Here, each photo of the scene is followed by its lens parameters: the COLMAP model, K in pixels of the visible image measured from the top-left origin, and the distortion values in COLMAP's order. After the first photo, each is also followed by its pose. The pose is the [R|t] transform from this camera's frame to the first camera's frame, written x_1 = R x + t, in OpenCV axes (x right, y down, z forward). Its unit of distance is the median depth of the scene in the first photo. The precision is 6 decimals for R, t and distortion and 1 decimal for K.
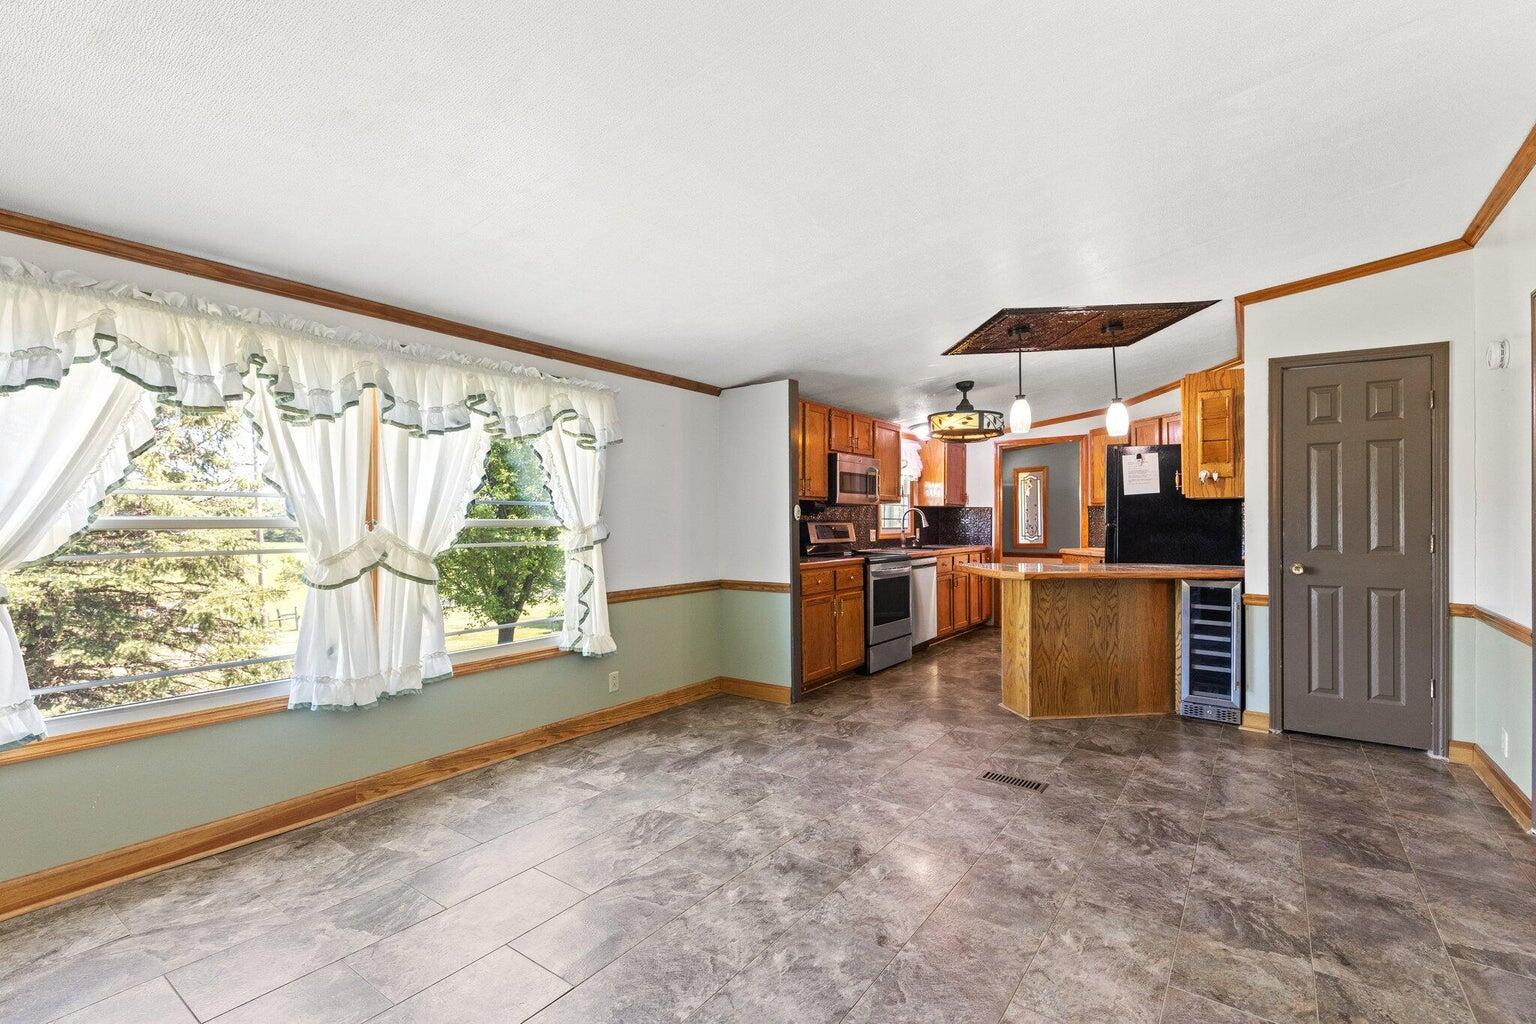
lens RADIAL K [[680.0, 0, 768.0], [0, 680.0, 512.0], [0, 0, 1]] dist [0.012387, -0.000398]
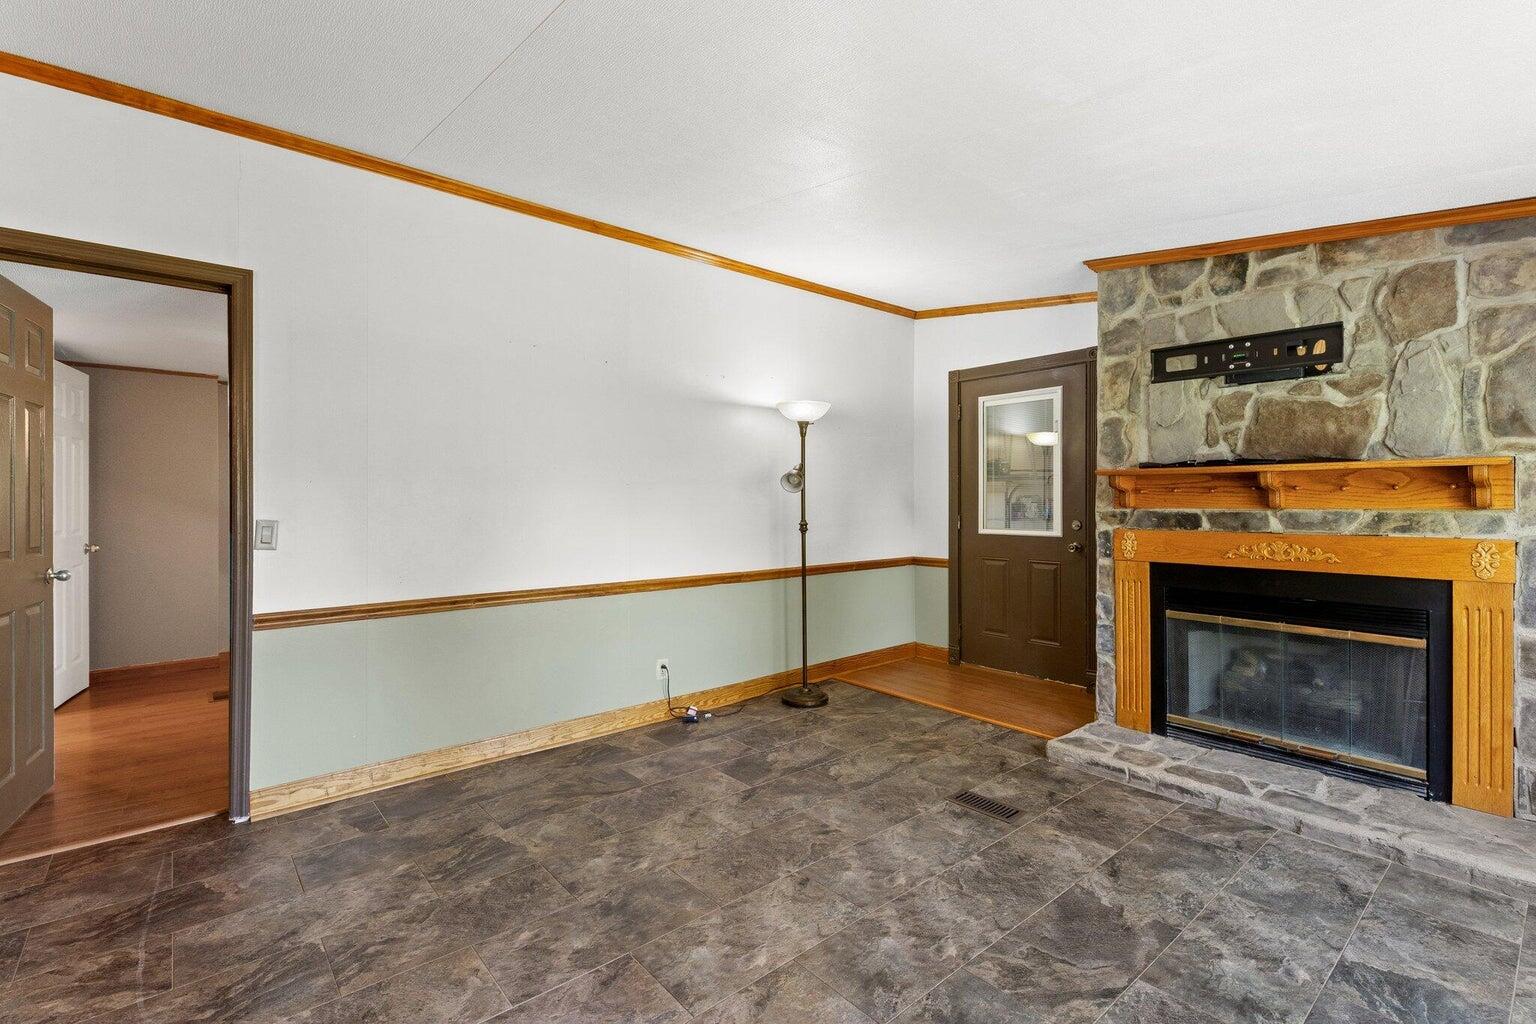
lens RADIAL K [[693.5, 0, 773.9], [0, 693.5, 503.2], [0, 0, 1]] dist [0.010518, -0.001190]
pose [[-0.972560, 0.001171, 0.232651, -0.027000], [-0.000945, 0.999959, -0.008982, 0.016598], [-0.232652, -0.008955, -0.972519, 1.213590]]
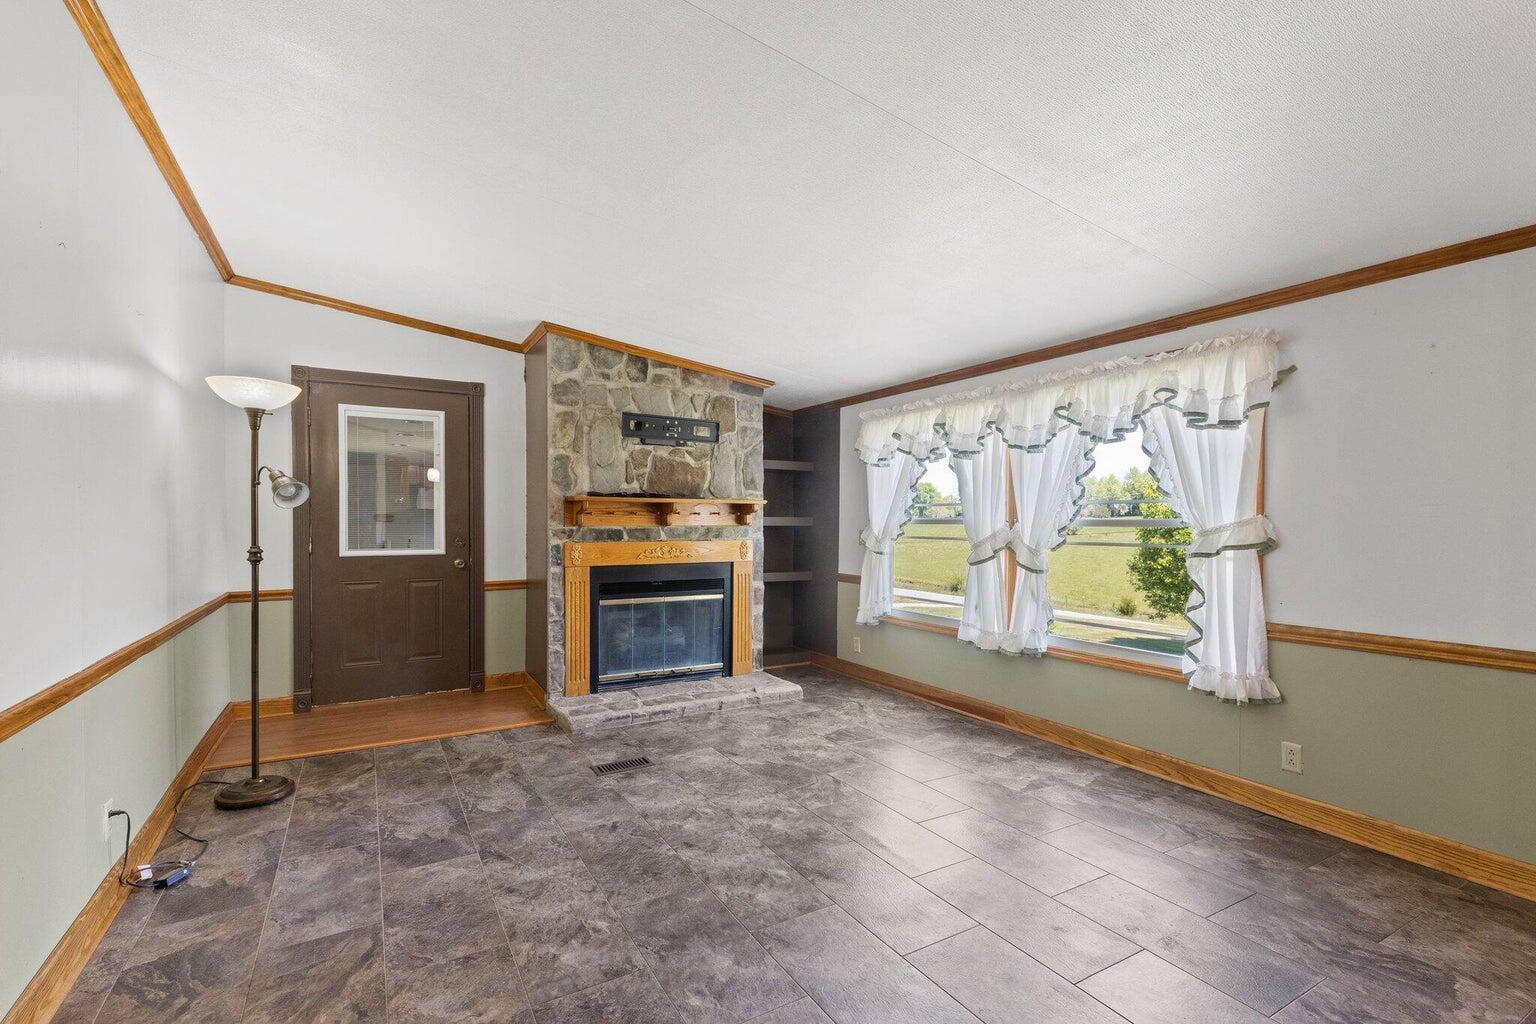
lens RADIAL K [[691.9, 0, 760.1], [0, 691.9, 526.6], [0, 0, 1]] dist [0.016127, -0.000317]
pose [[-0.409638, 0.007127, -0.912220, 0.750584], [0.009111, 0.999952, 0.003721, 0.013524], [0.912203, -0.006787, -0.409683, 0.959937]]
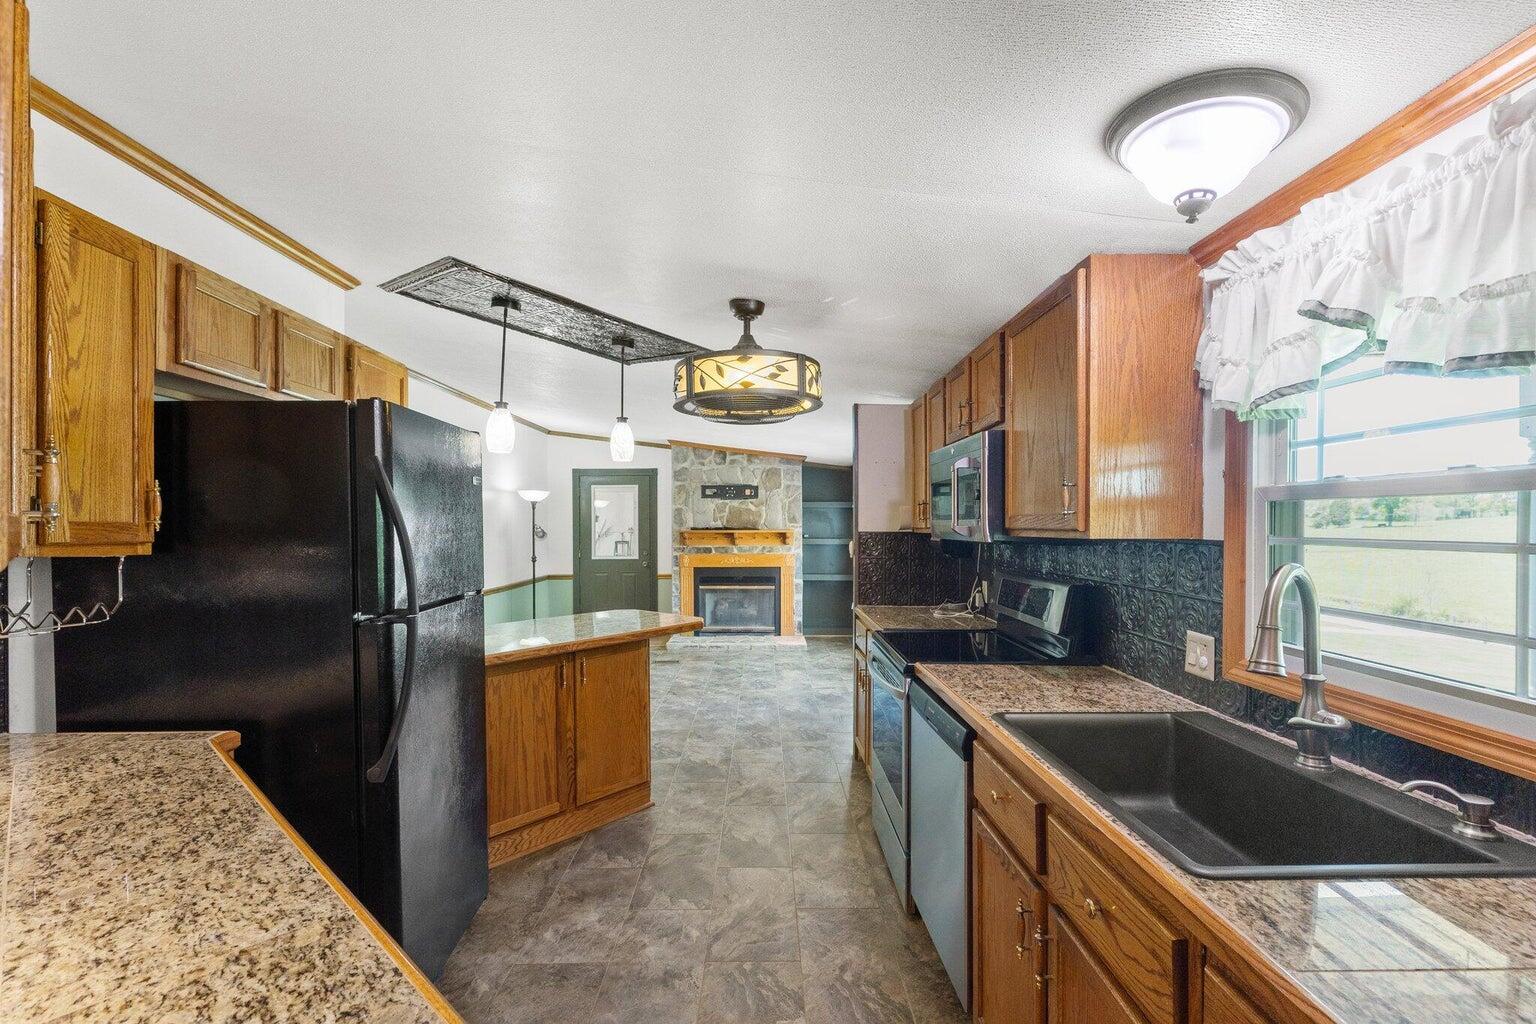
lens RADIAL K [[691.9, 0, 760.1], [0, 691.9, 526.6], [0, 0, 1]] dist [0.016127, -0.000317]
pose [[-0.810553, 0.004905, -0.585644, 0.920154], [0.010628, 0.999923, -0.006334, -0.034282], [0.585568, -0.011358, -0.810543, 2.240064]]
